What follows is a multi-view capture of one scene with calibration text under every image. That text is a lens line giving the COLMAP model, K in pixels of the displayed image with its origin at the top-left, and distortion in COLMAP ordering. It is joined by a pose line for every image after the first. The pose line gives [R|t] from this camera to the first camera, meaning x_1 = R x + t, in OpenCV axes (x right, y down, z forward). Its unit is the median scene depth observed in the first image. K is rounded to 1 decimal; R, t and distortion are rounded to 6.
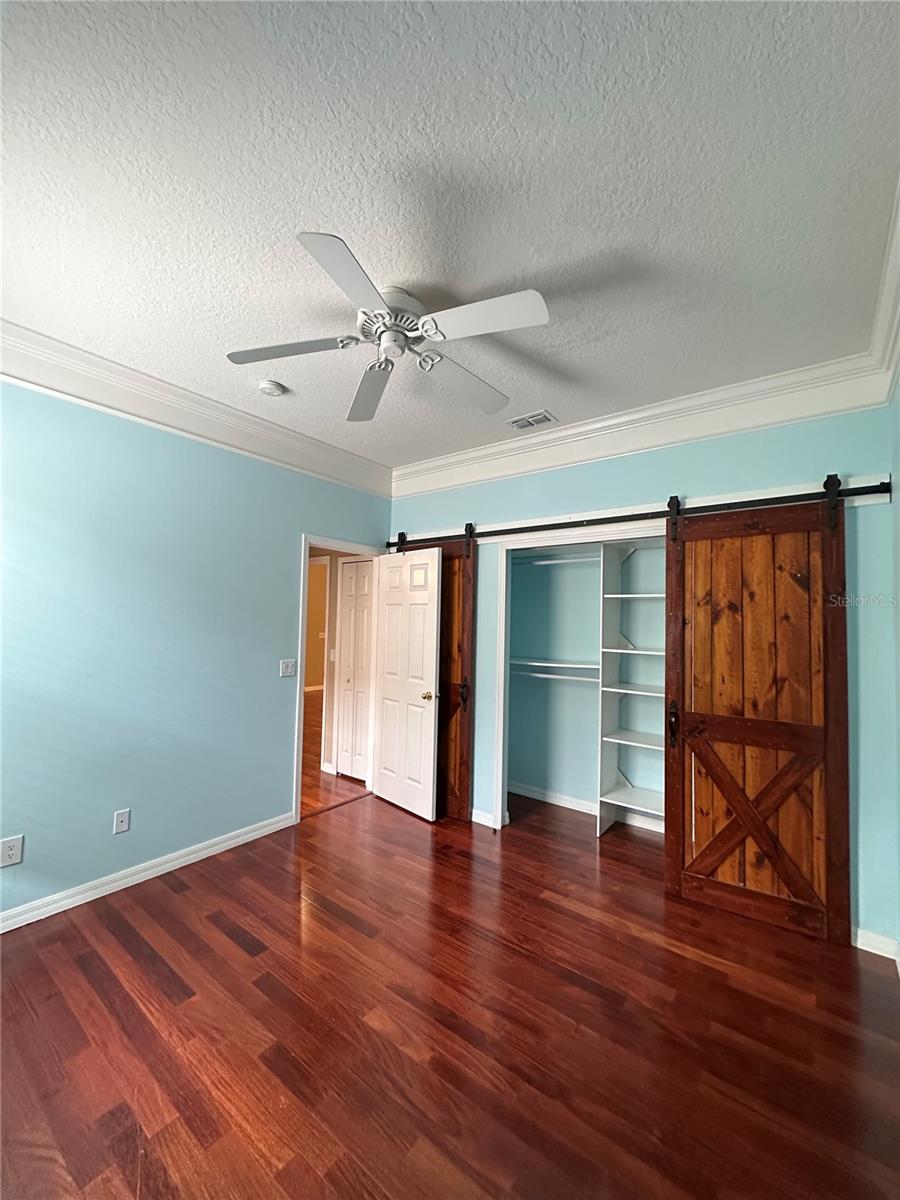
lens RADIAL K [[479.3, 0, 446.9], [0, 479.3, 603.2], [0, 0, 1]] dist [-0.002568, 0.000674]
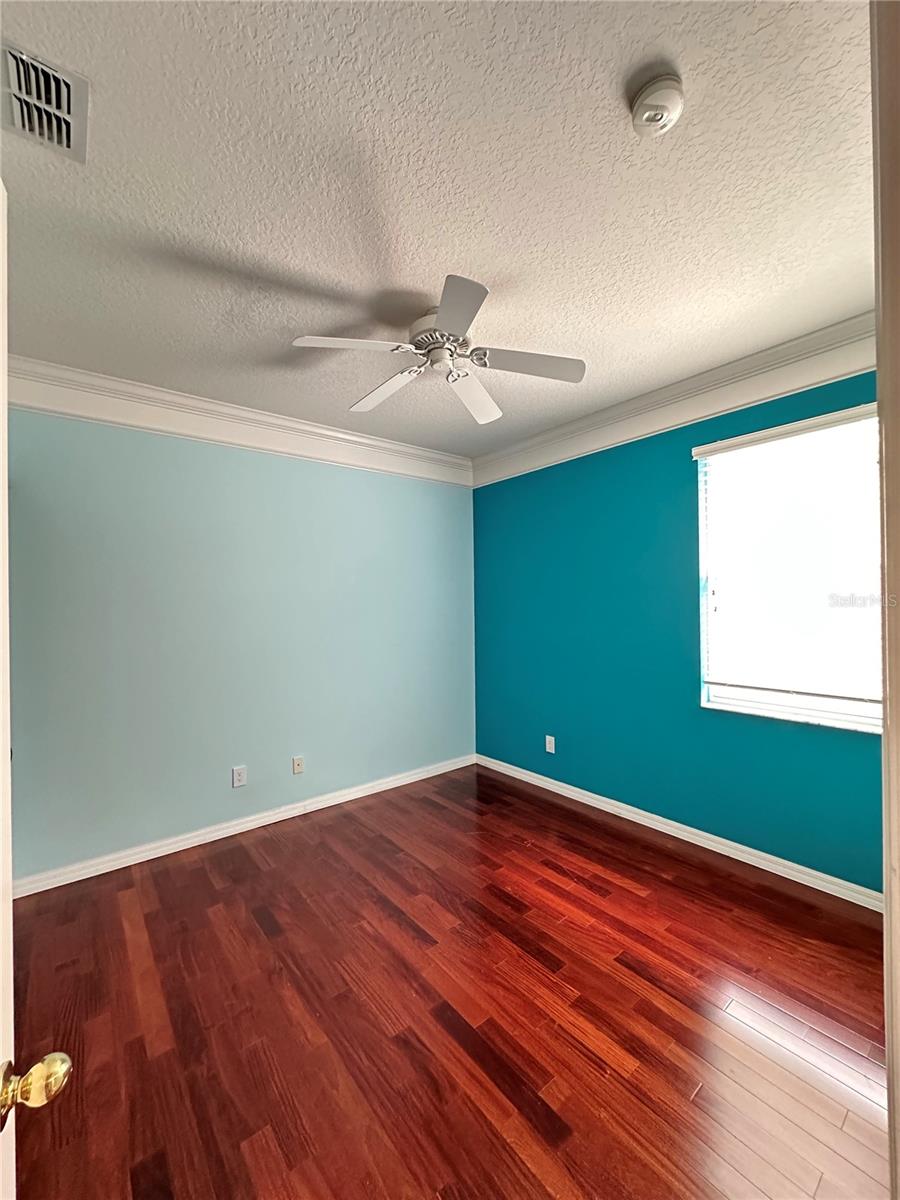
lens RADIAL K [[479.3, 0, 451.1], [0, 479.3, 602.4], [0, 0, 1]] dist [-0.002568, 0.000674]
pose [[-0.971588, -0.007594, 0.236559, -0.458663], [-0.015320, 0.999407, -0.030836, 0.068583], [-0.236184, -0.033583, -0.971128, 2.330406]]
